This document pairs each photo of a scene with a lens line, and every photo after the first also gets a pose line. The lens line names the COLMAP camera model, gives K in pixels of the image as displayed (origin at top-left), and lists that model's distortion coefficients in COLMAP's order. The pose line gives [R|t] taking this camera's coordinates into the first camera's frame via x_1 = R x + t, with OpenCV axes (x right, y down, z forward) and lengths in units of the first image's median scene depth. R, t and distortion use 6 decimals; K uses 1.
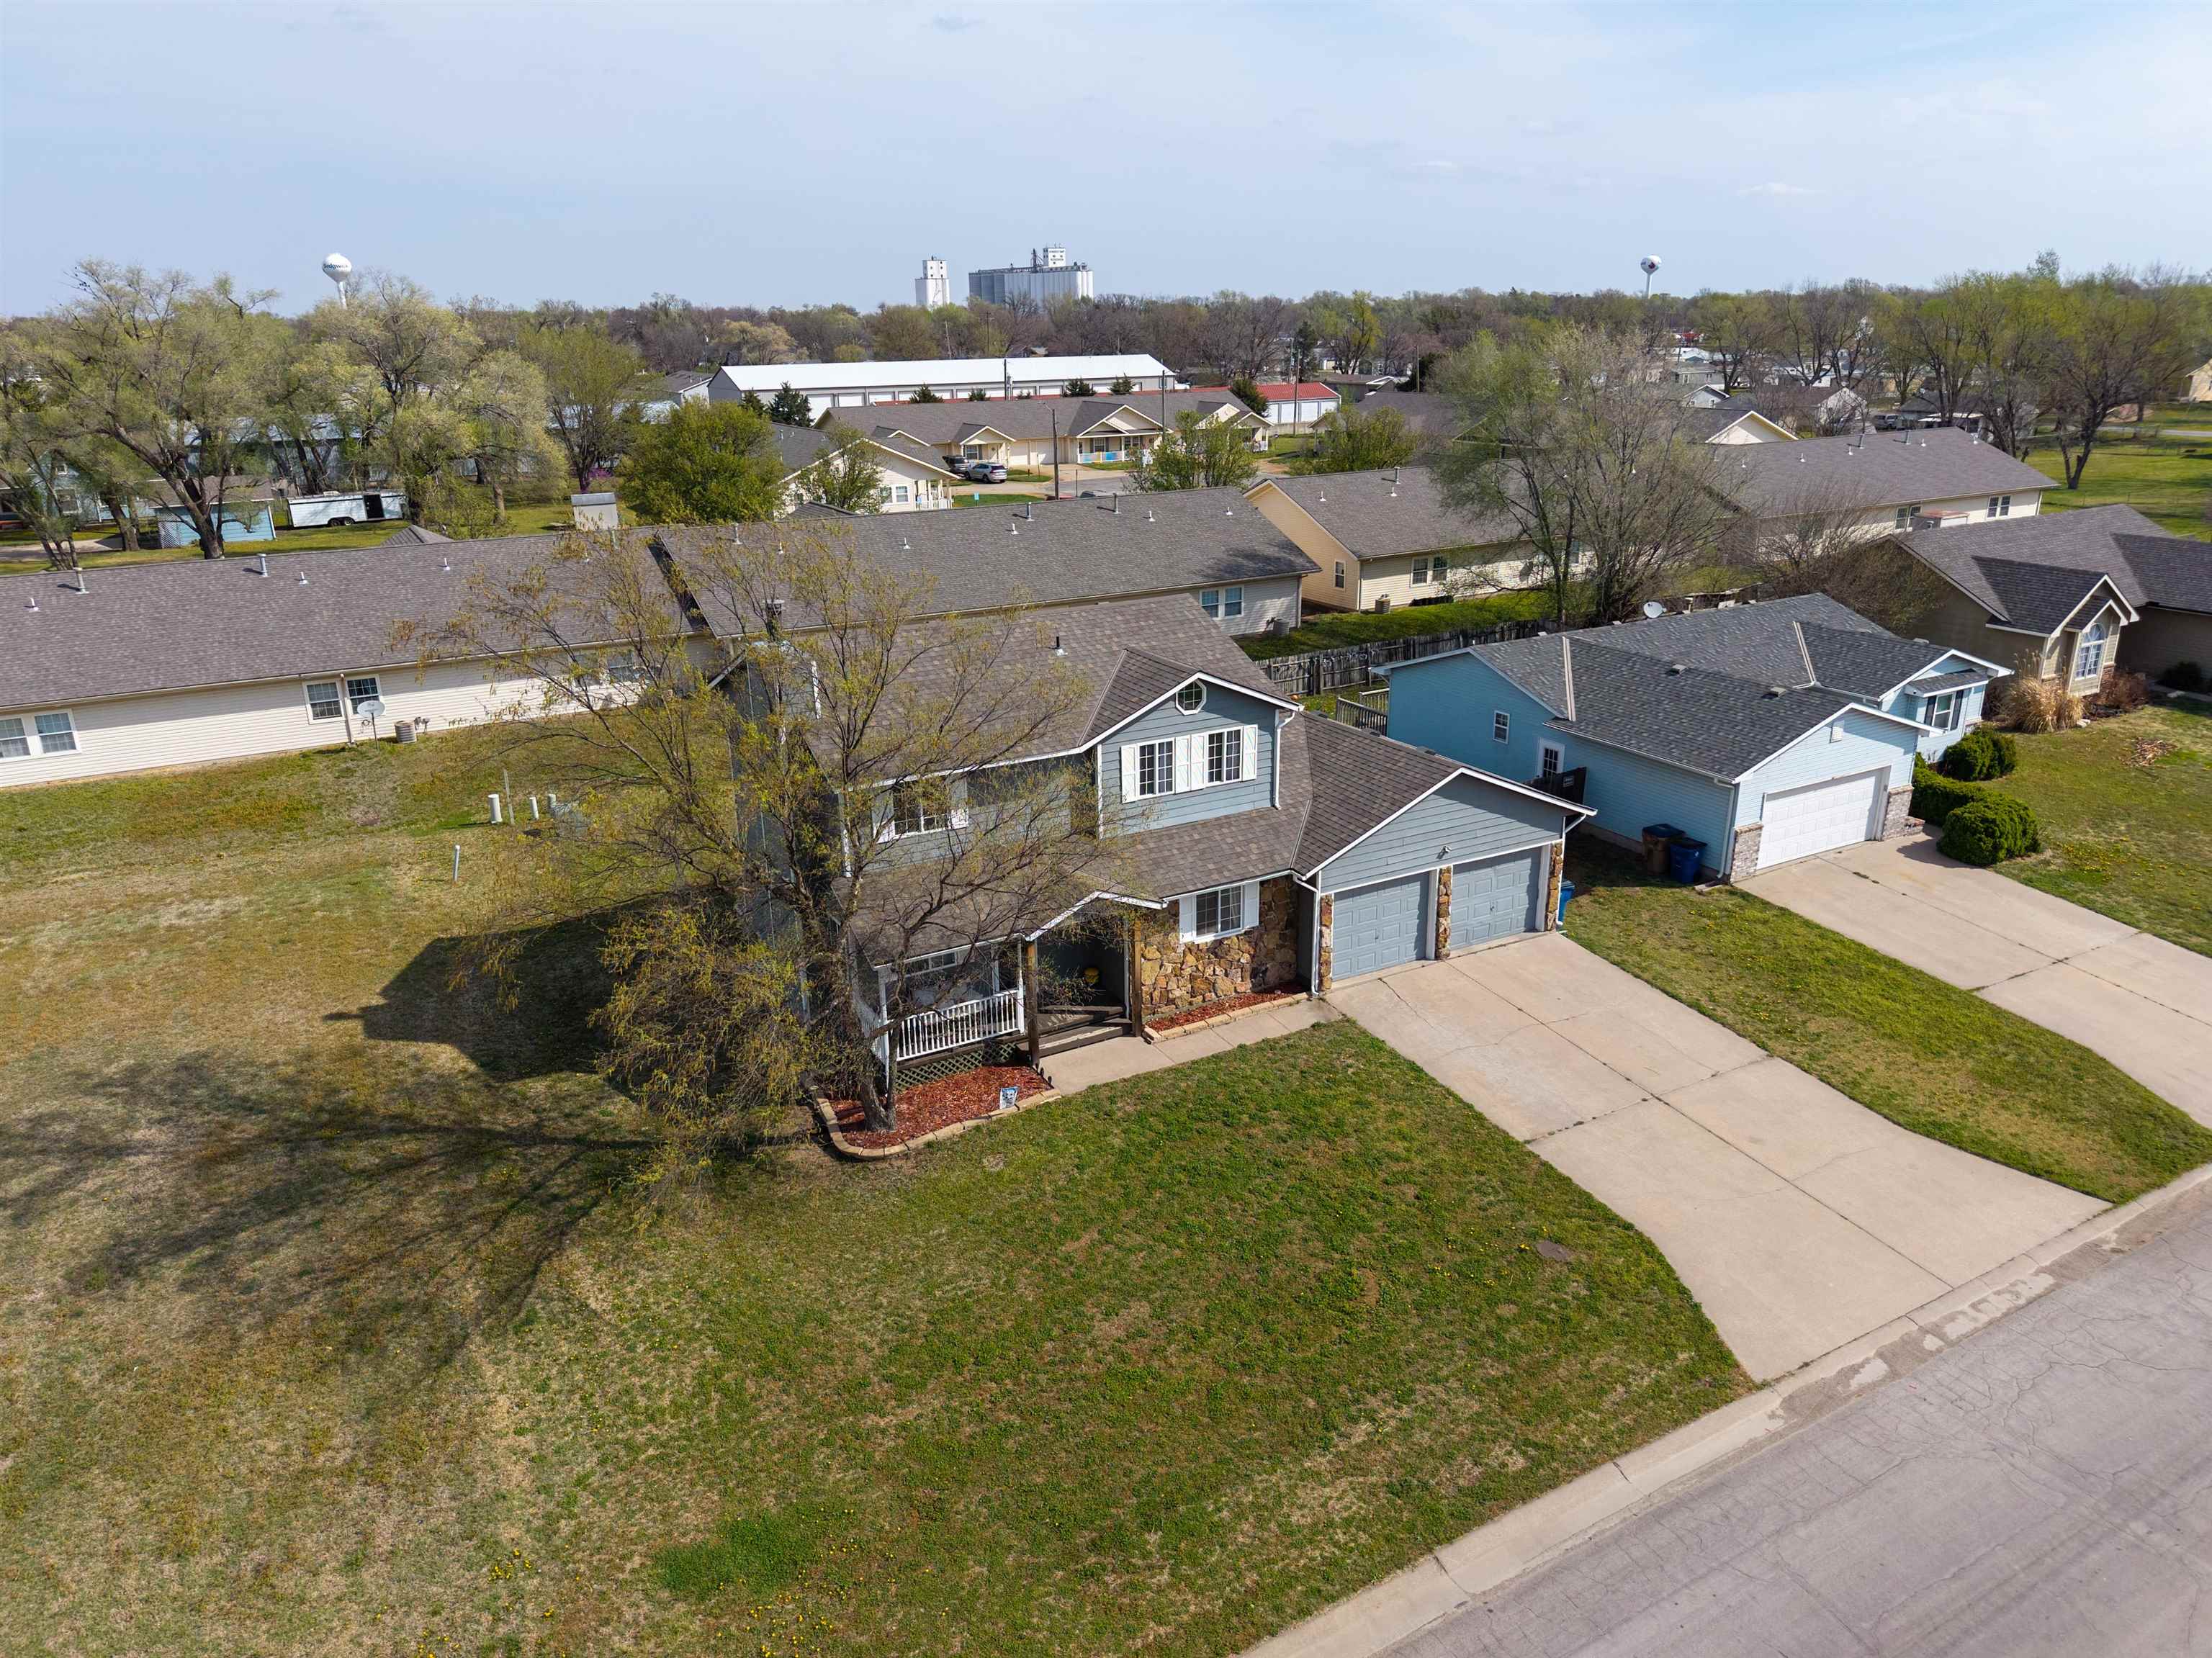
lens RADIAL K [[1504.4, 0, 1109.6], [0, 1504.4, 833.9], [0, 0, 1]] dist [0.010830, -0.005693]
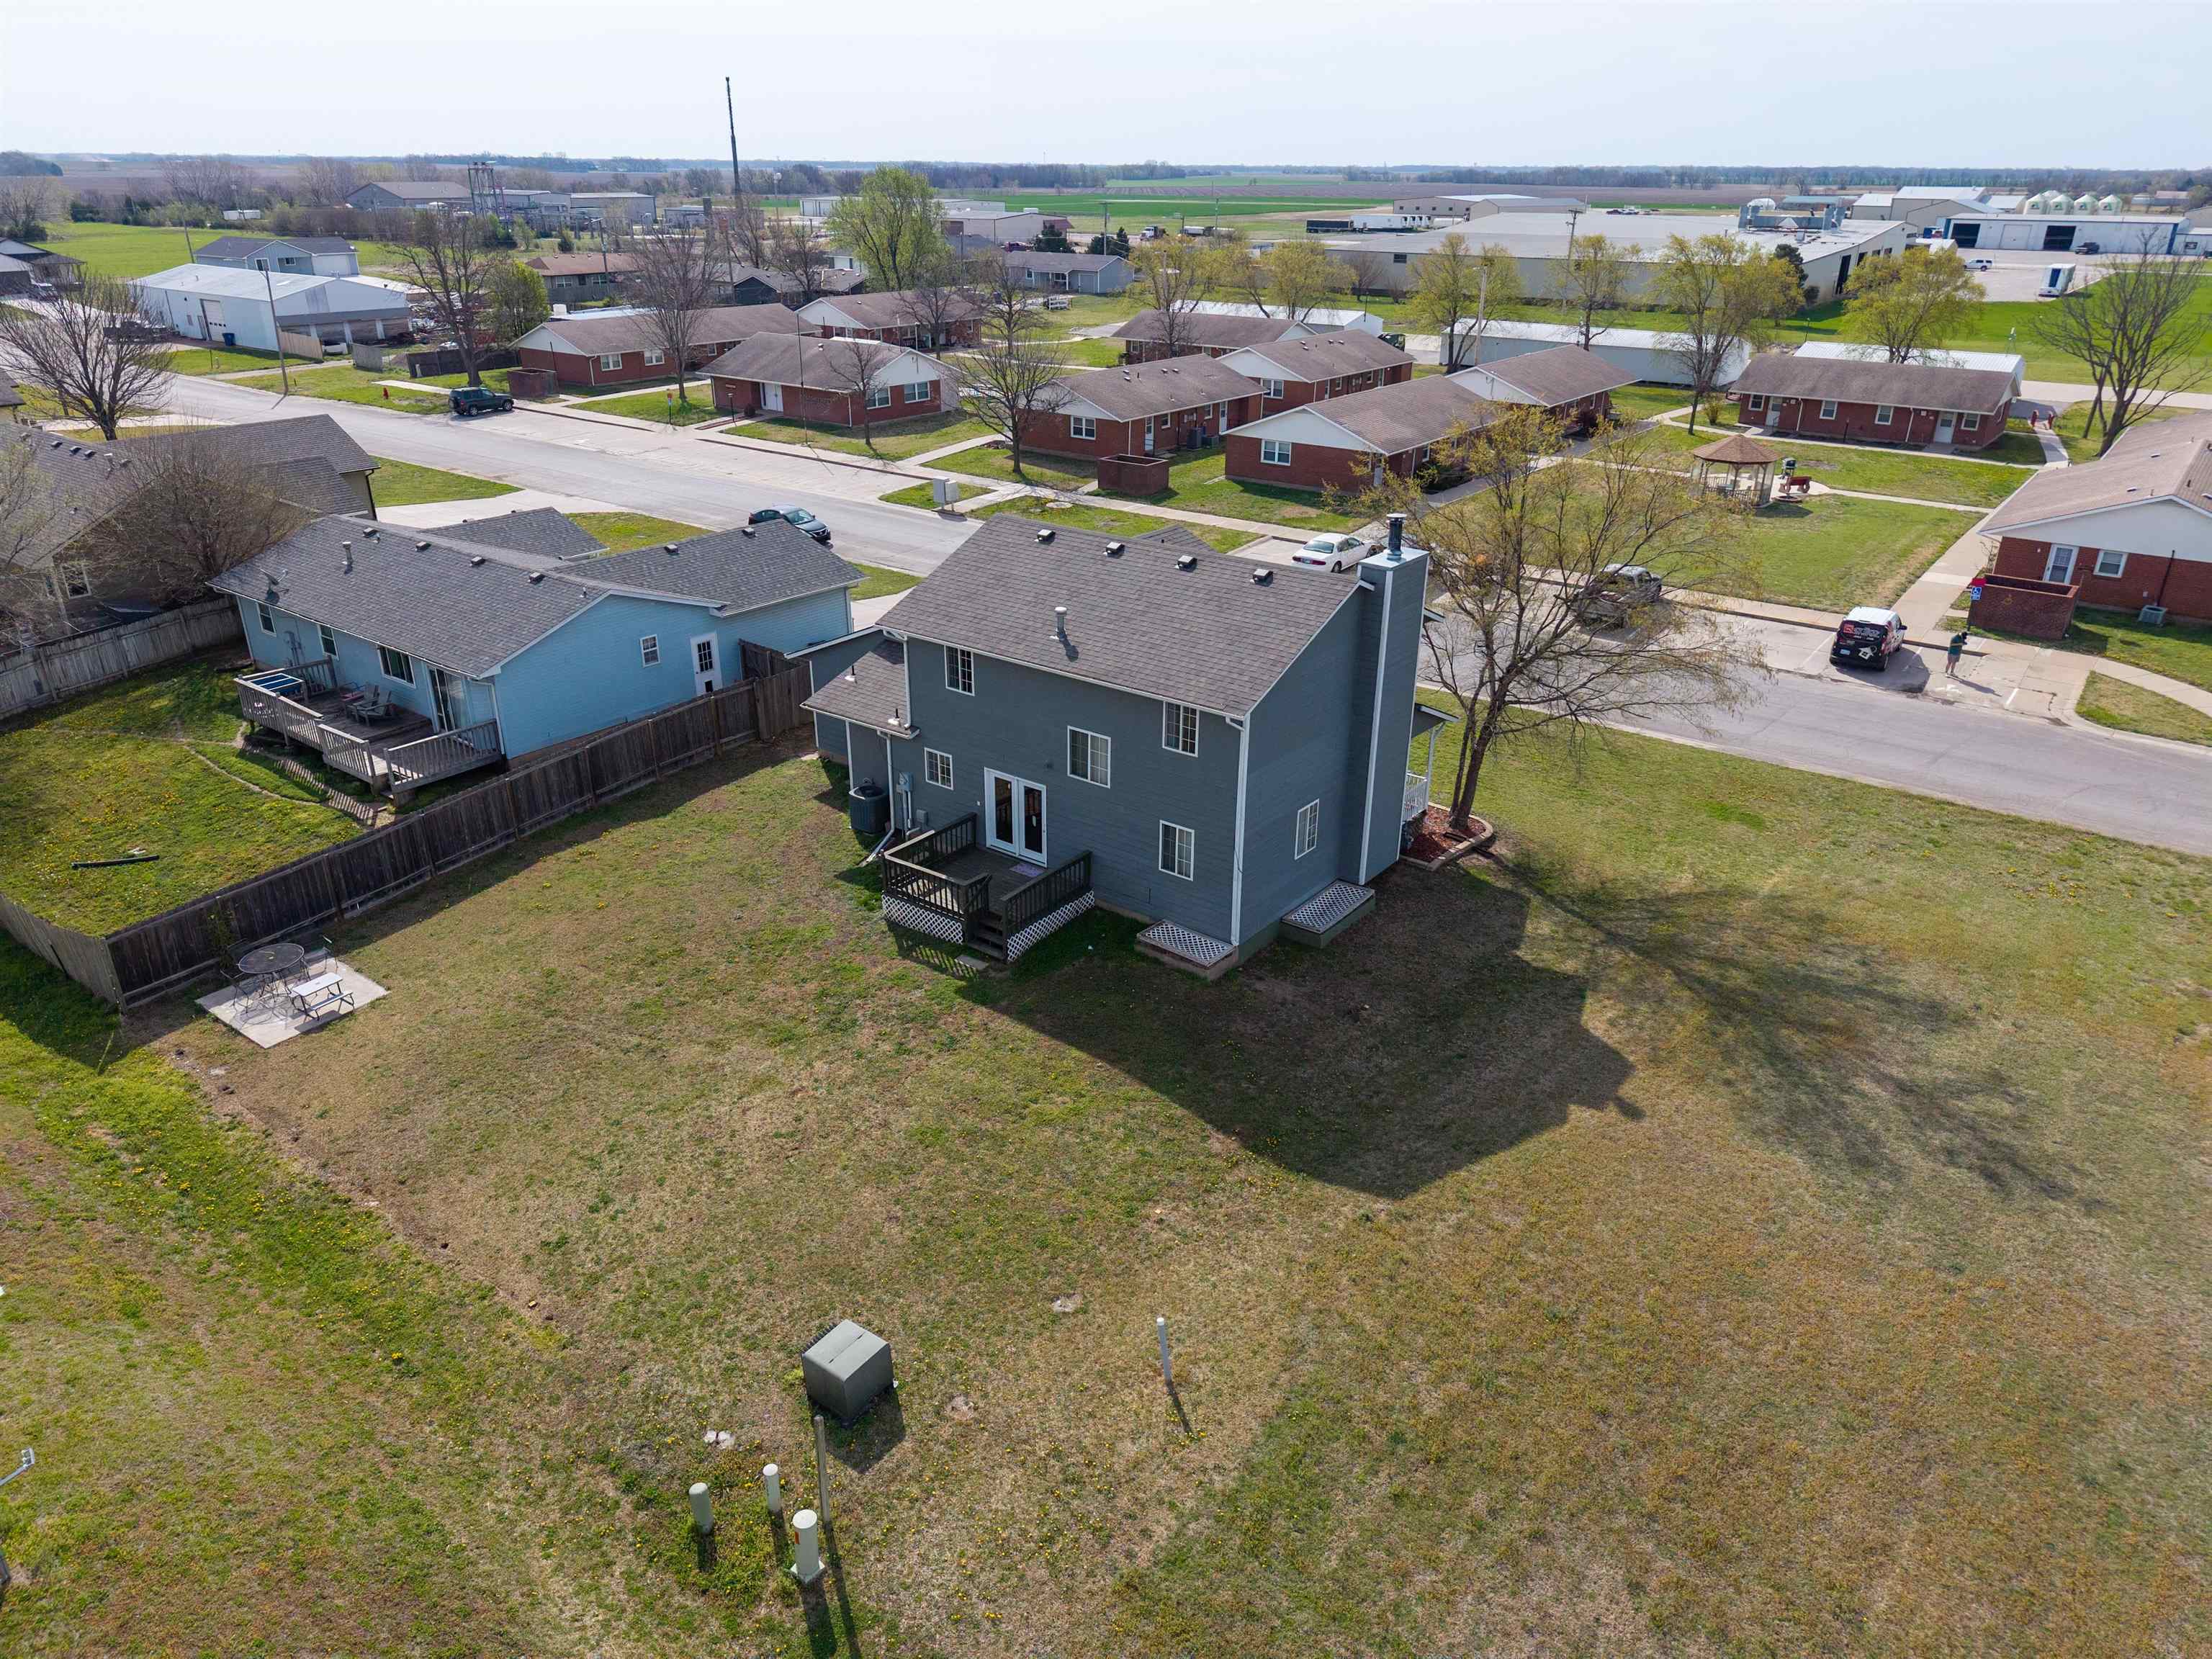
lens RADIAL K [[1496.9, 0, 1106.0], [0, 1496.9, 829.5], [0, 0, 1]] dist [0.024486, -0.020679]
pose [[-0.389651, -0.366118, 0.845062, -1.080473], [0.300090, 0.817033, 0.492344, -0.534586], [-0.870700, 0.445437, -0.208489, 1.390446]]
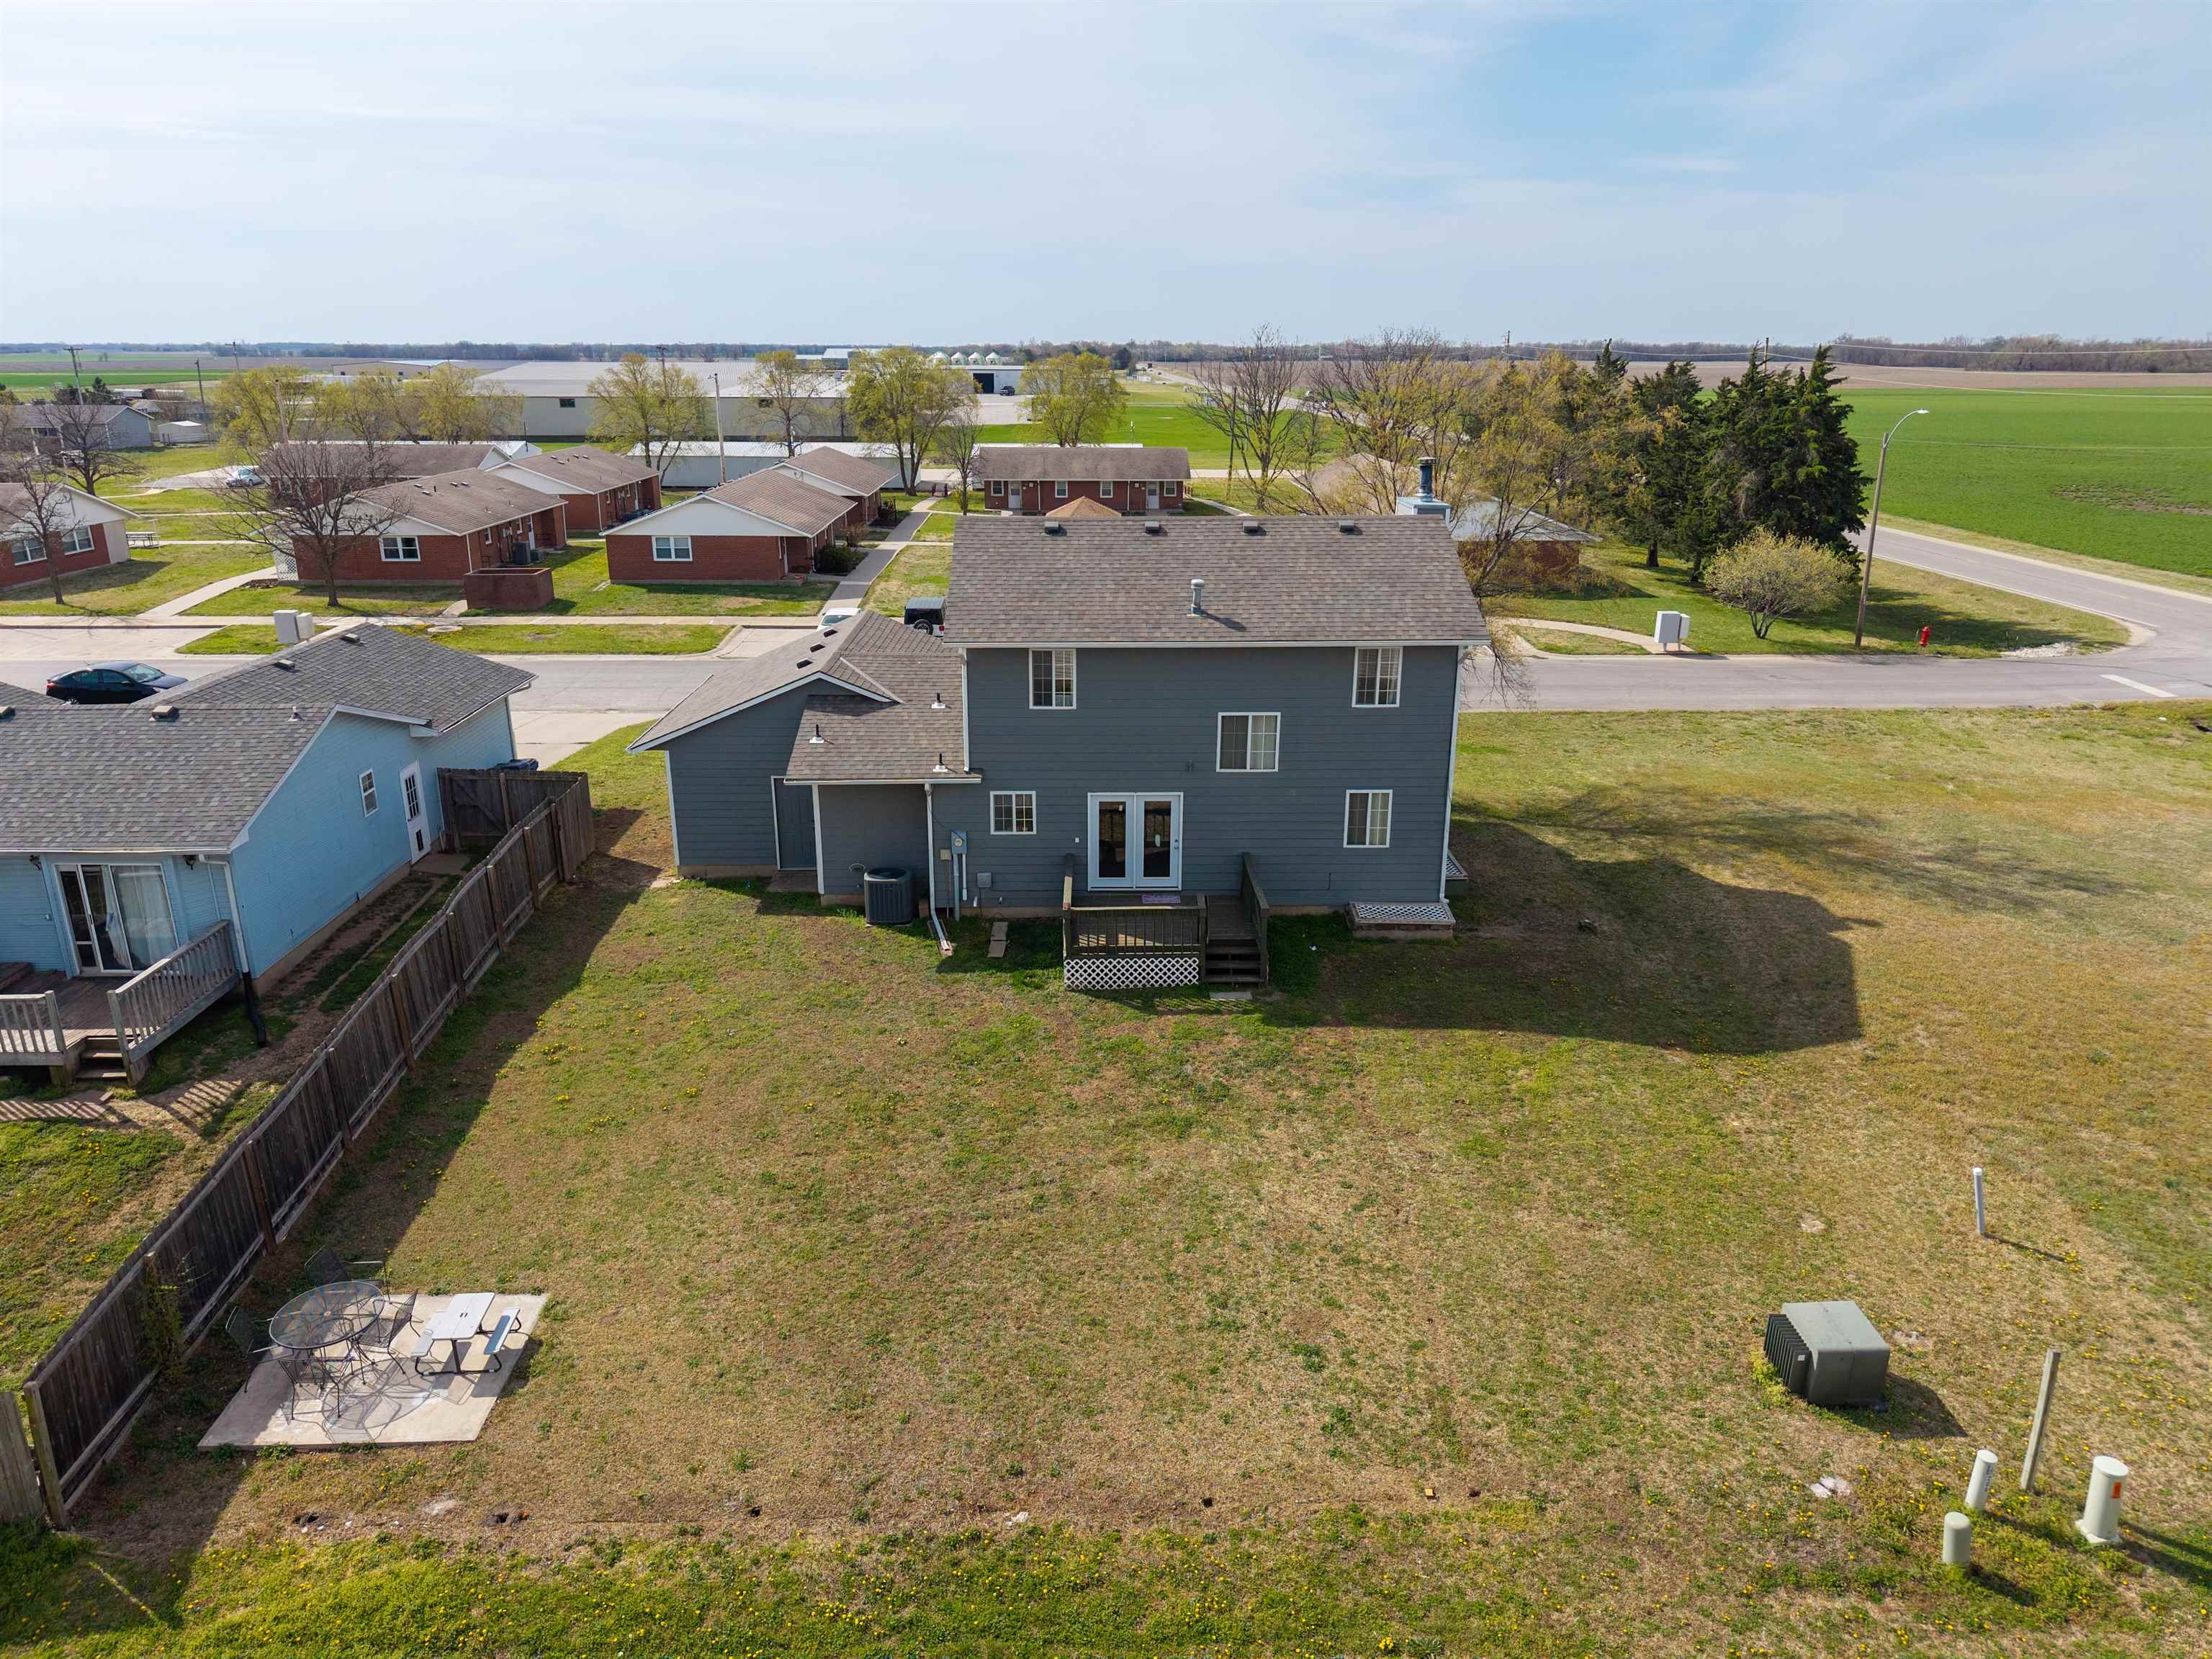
lens RADIAL K [[1496.9, 0, 1106.0], [0, 1496.9, 829.5], [0, 0, 1]] dist [0.024486, -0.020679]
pose [[-0.880751, -0.135538, 0.453769, -0.517445], [0.163065, 0.812784, 0.559277, -0.554145], [-0.444620, 0.566578, -0.693760, 1.879179]]
